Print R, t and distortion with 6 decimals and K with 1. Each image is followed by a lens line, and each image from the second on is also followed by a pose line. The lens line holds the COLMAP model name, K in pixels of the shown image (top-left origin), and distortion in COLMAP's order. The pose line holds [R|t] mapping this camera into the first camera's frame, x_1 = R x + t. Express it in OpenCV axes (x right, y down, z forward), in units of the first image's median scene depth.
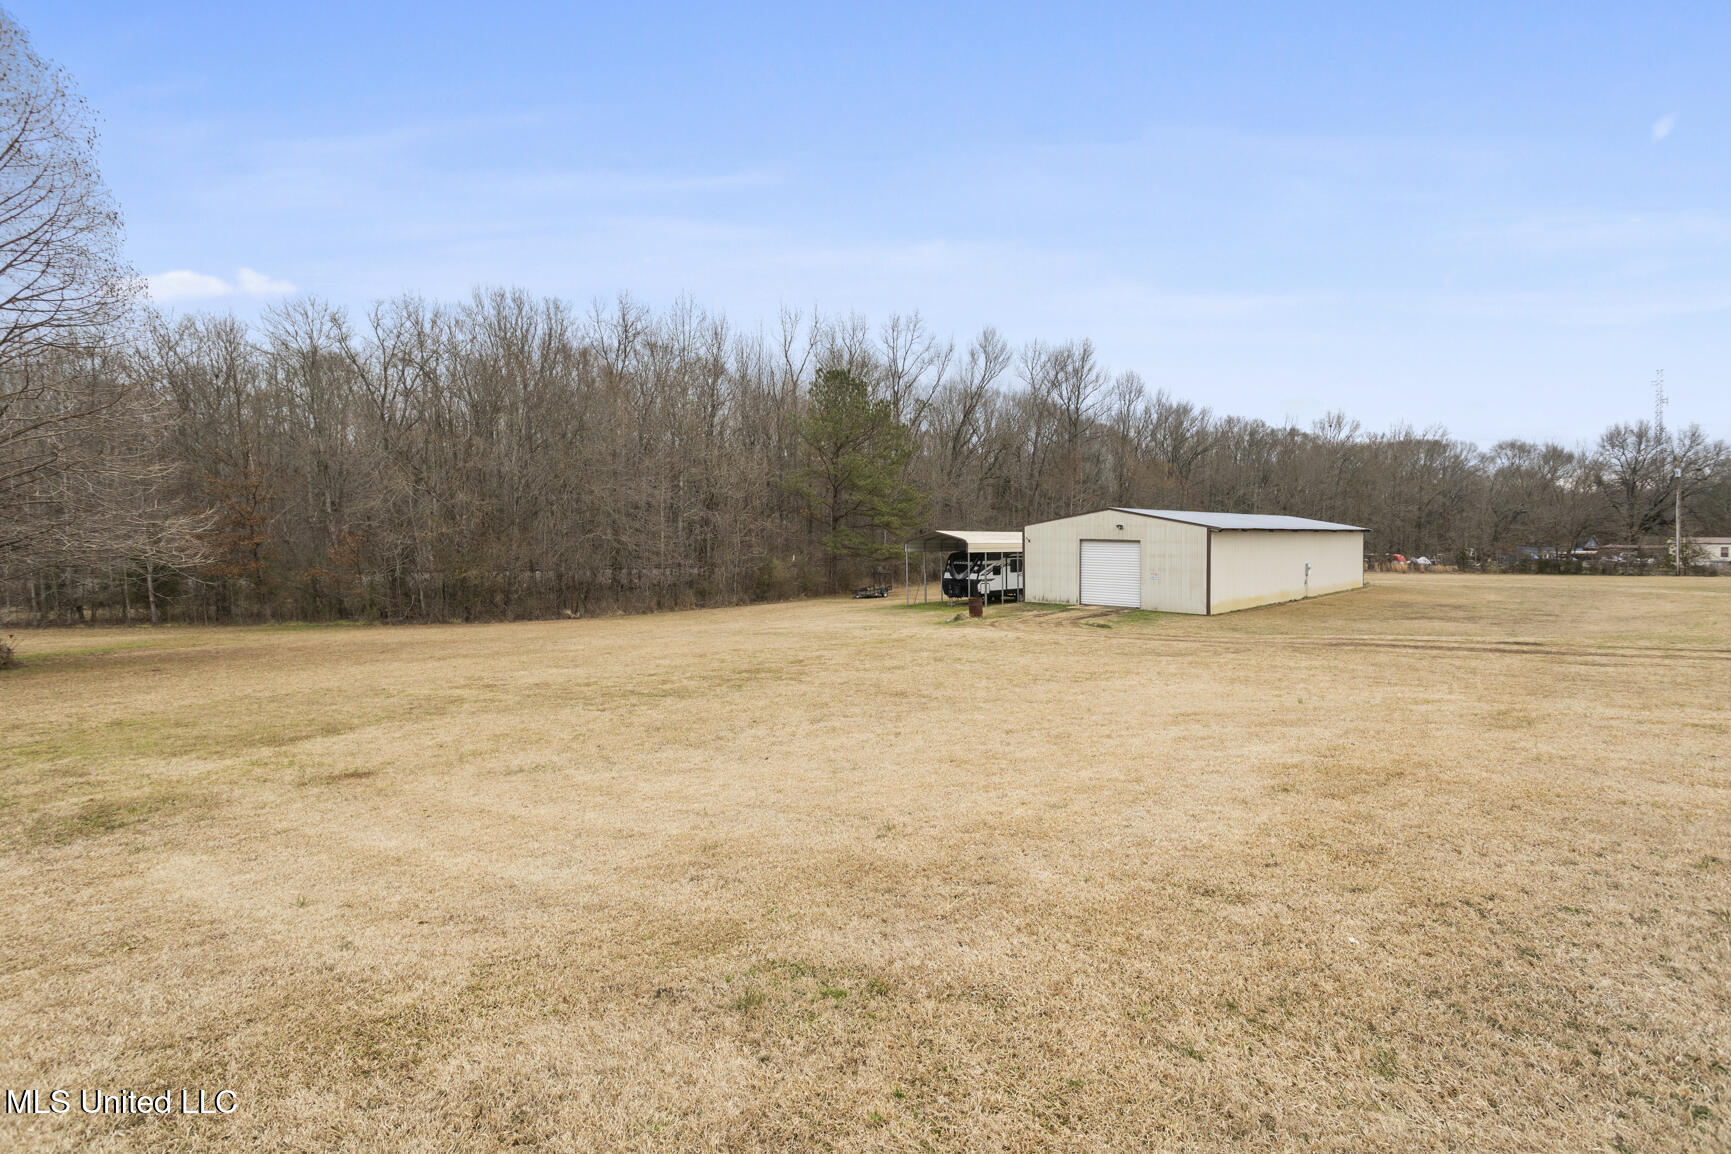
lens RADIAL K [[867.8, 0, 842.7], [0, 867.8, 534.5], [0, 0, 1]] dist [-0.000168, 0.000769]
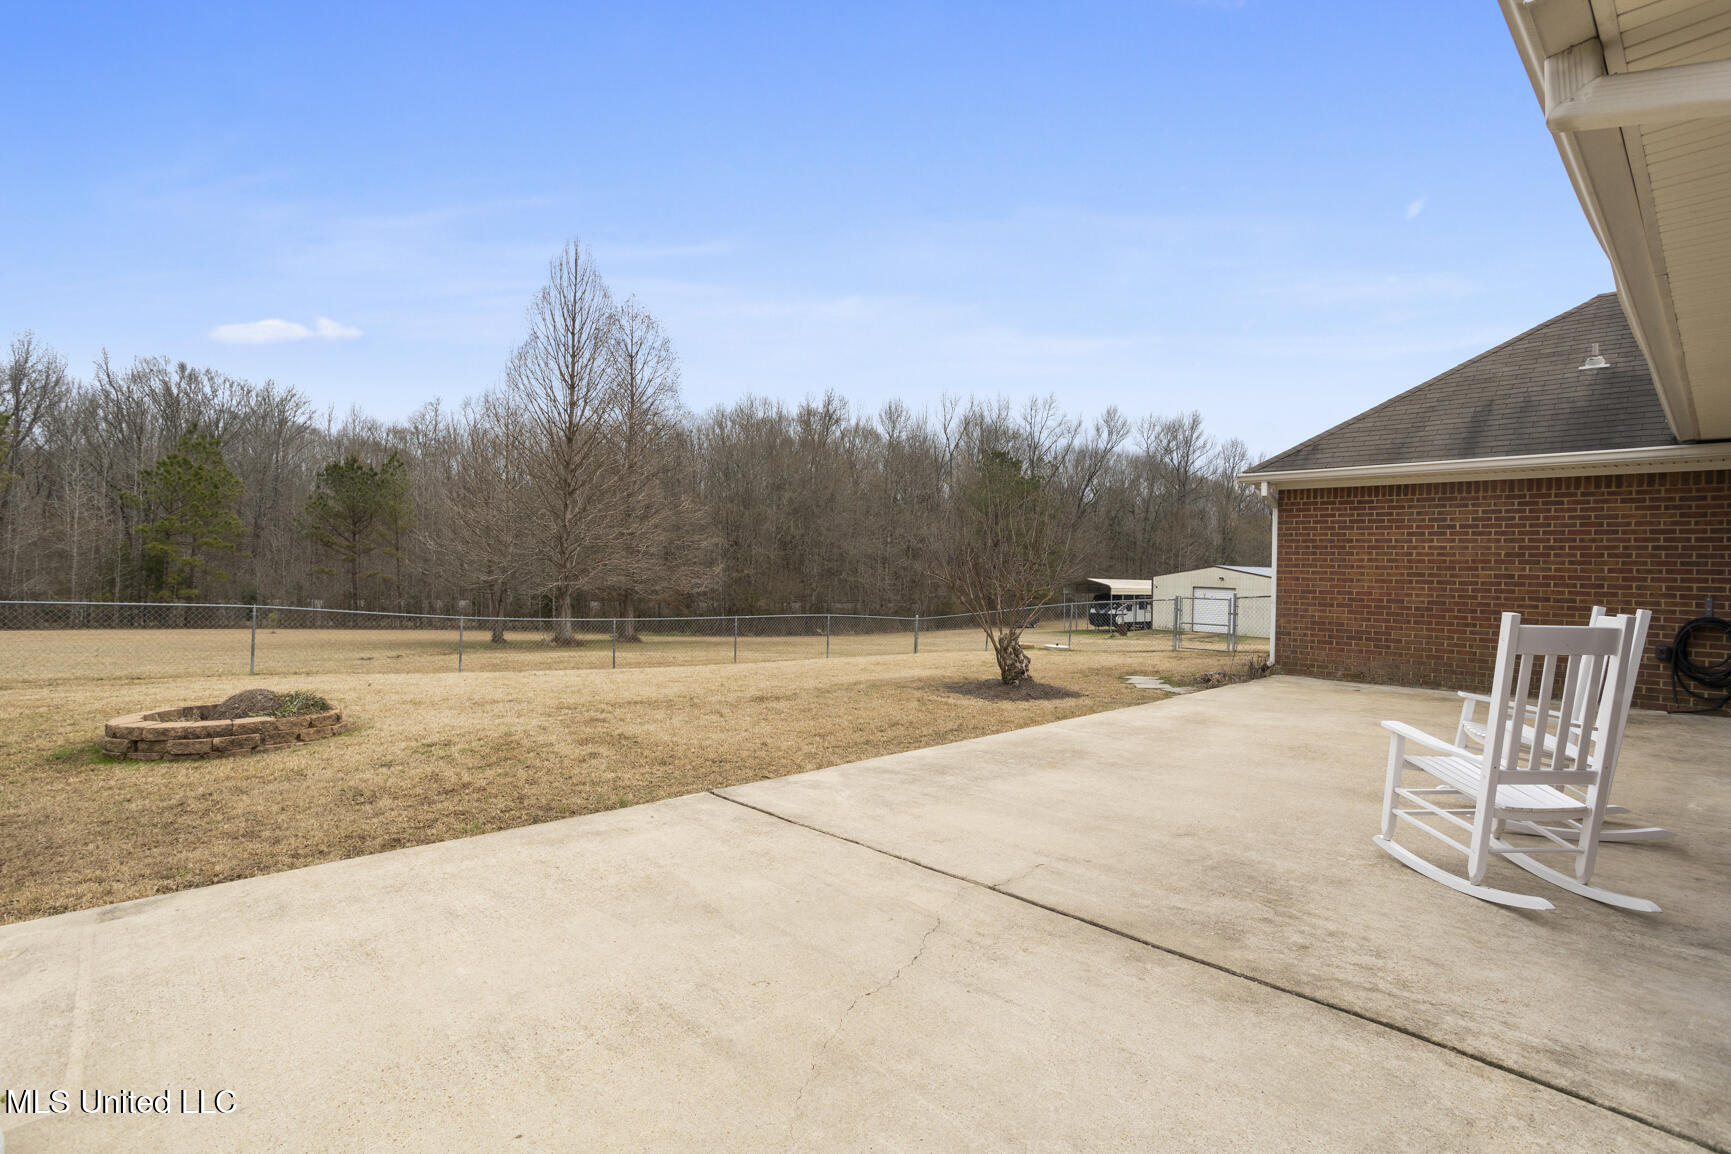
lens RADIAL K [[867.8, 0, 864.7], [0, 867.8, 578.8], [0, 0, 1]] dist [-0.000168, 0.000769]
pose [[0.996442, 0.014919, -0.082947, -0.103307], [-0.014495, 0.999879, 0.005711, -0.005232], [0.083022, -0.004488, 0.996538, -0.329790]]
